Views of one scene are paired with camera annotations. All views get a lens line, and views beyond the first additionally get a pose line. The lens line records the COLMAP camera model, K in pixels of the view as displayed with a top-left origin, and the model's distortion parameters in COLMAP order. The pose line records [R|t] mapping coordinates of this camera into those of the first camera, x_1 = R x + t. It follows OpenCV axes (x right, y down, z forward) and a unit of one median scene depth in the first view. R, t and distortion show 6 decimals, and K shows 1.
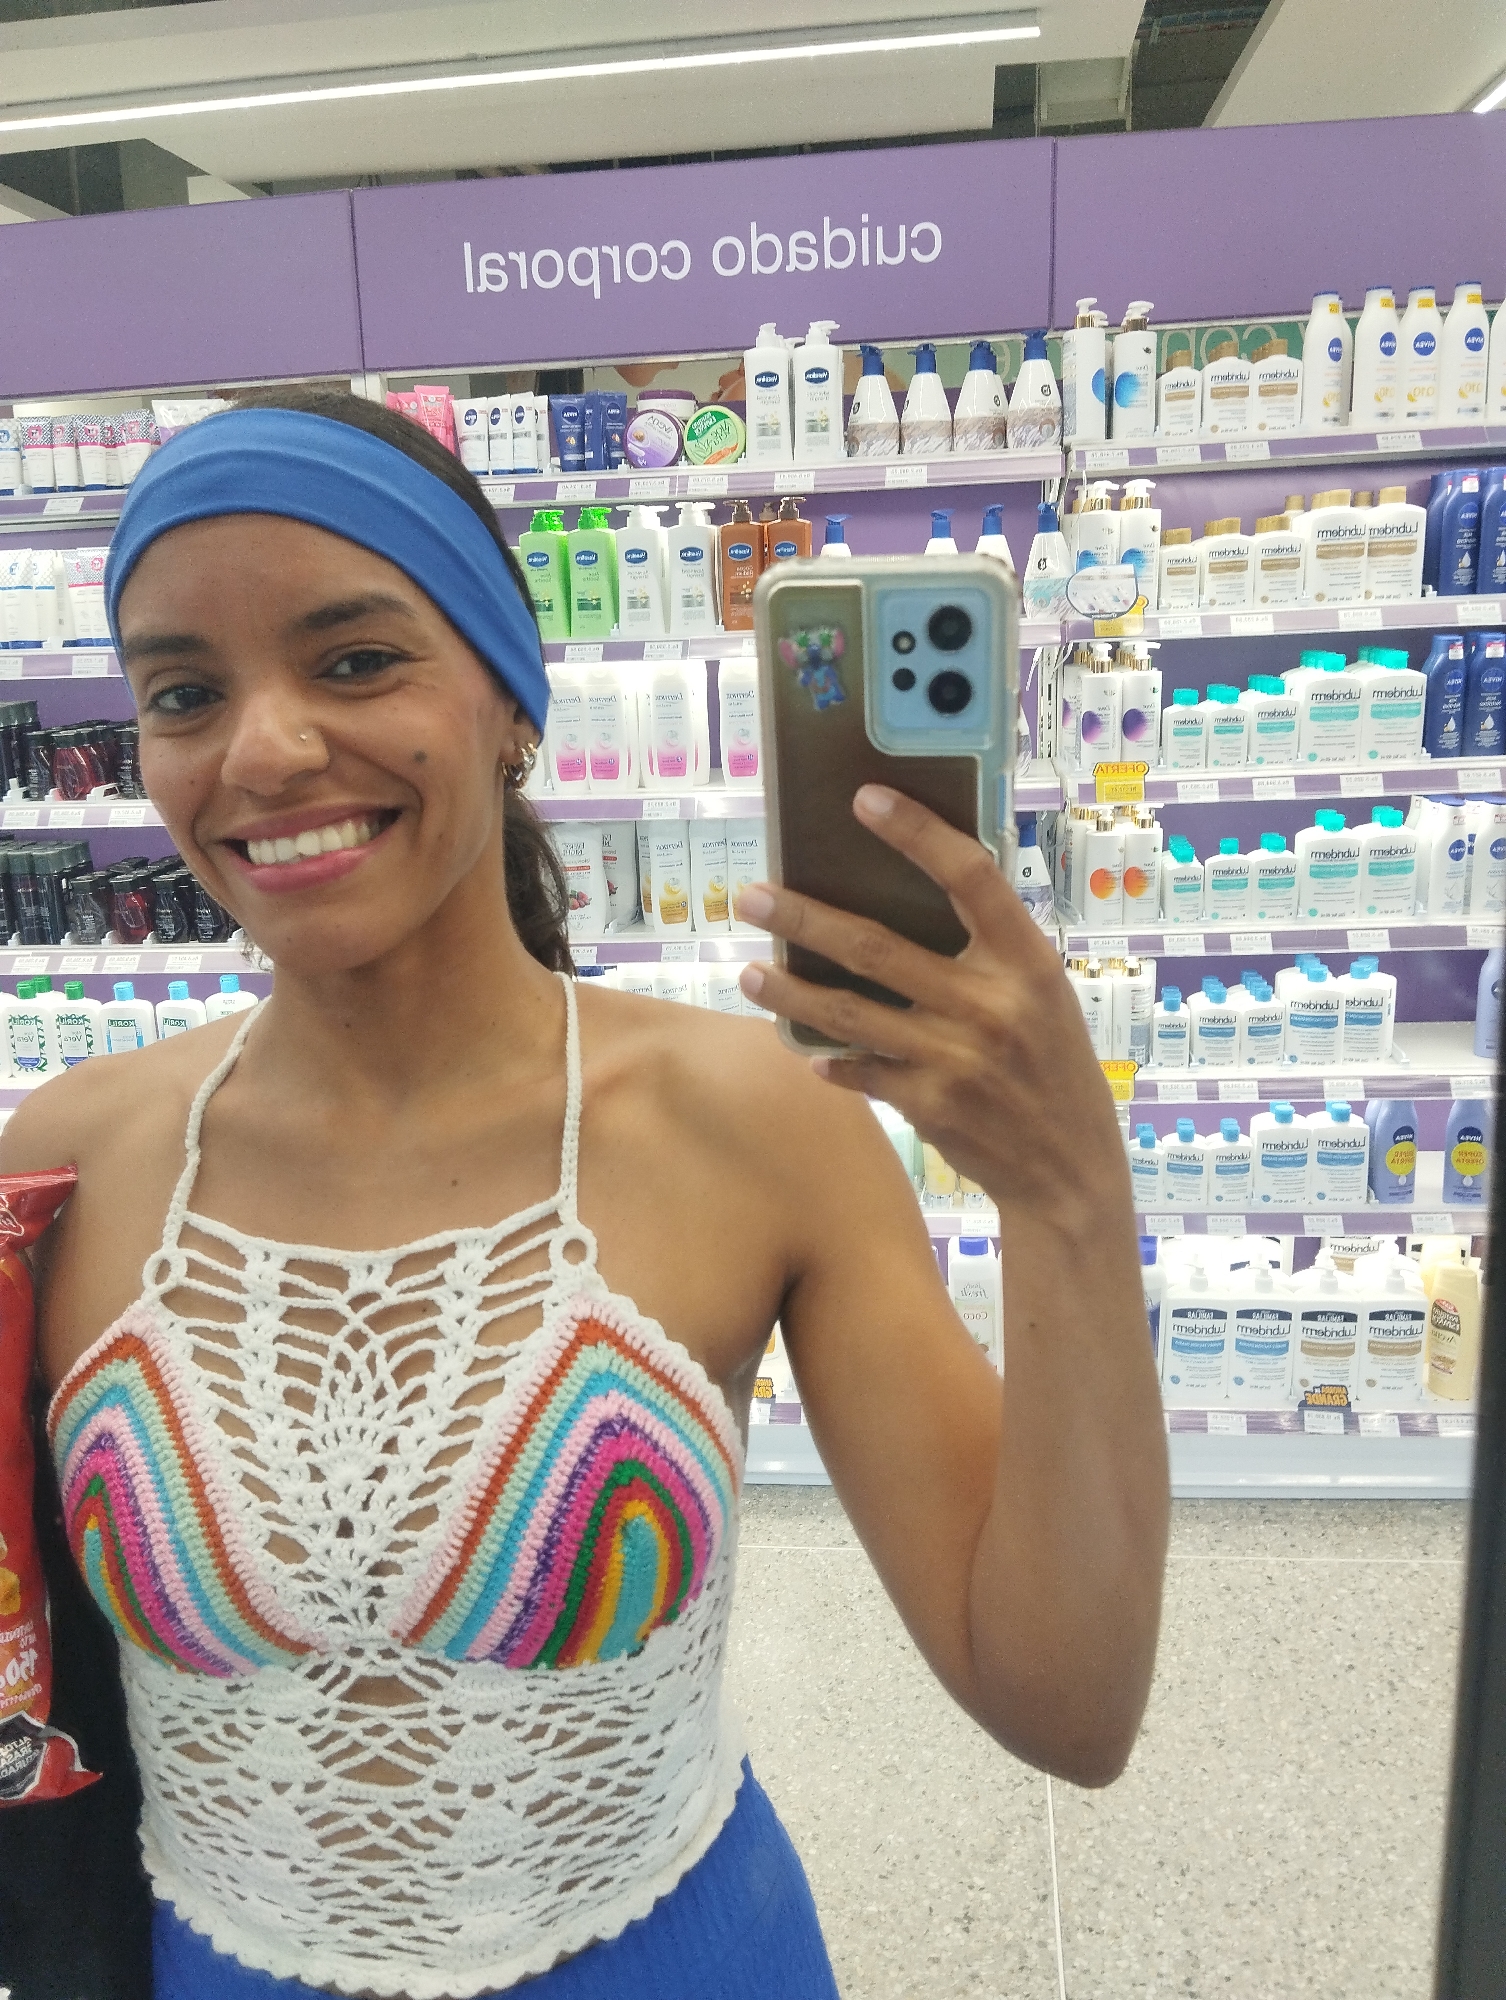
lens RADIAL K [[1584.6, 0, 723.6], [0, 1584.6, 998.2], [0, 0, 1]] dist [0.008715, -0.094127]
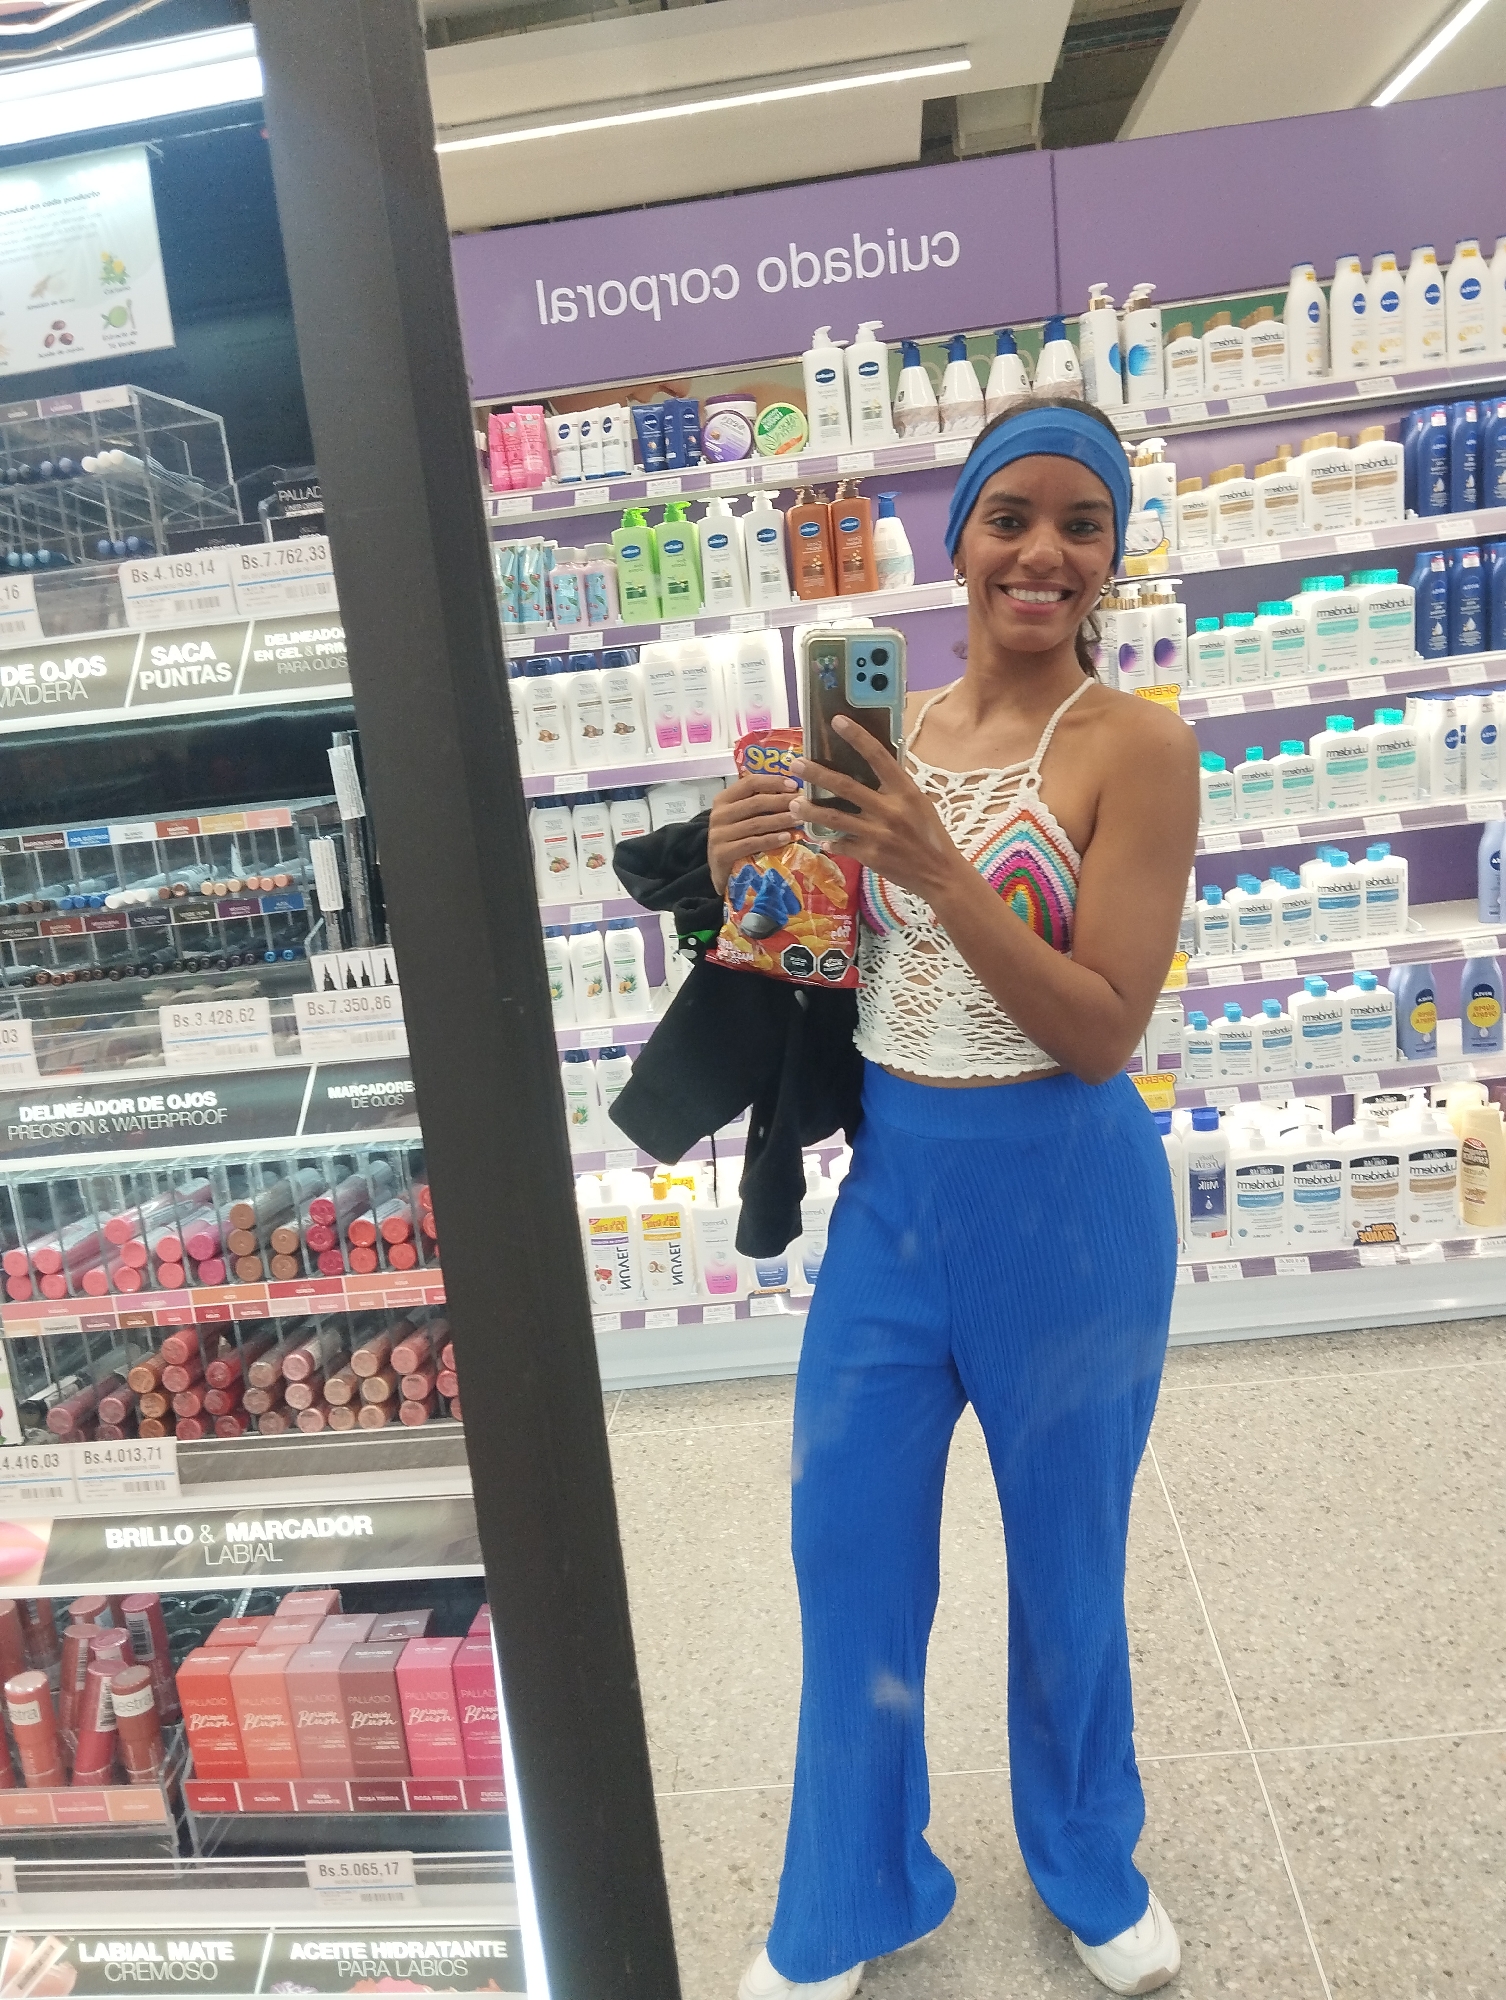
lens RADIAL K [[1519.9, 0, 753.0], [0, 1519.9, 1000.0], [0, 0, 1]] dist [-0.001718, -0.069100]
pose [[0.996236, -0.084751, 0.018187, -0.079167], [0.084855, 0.996381, -0.005023, 0.058243], [-0.017695, 0.006548, 0.999822, -0.091035]]
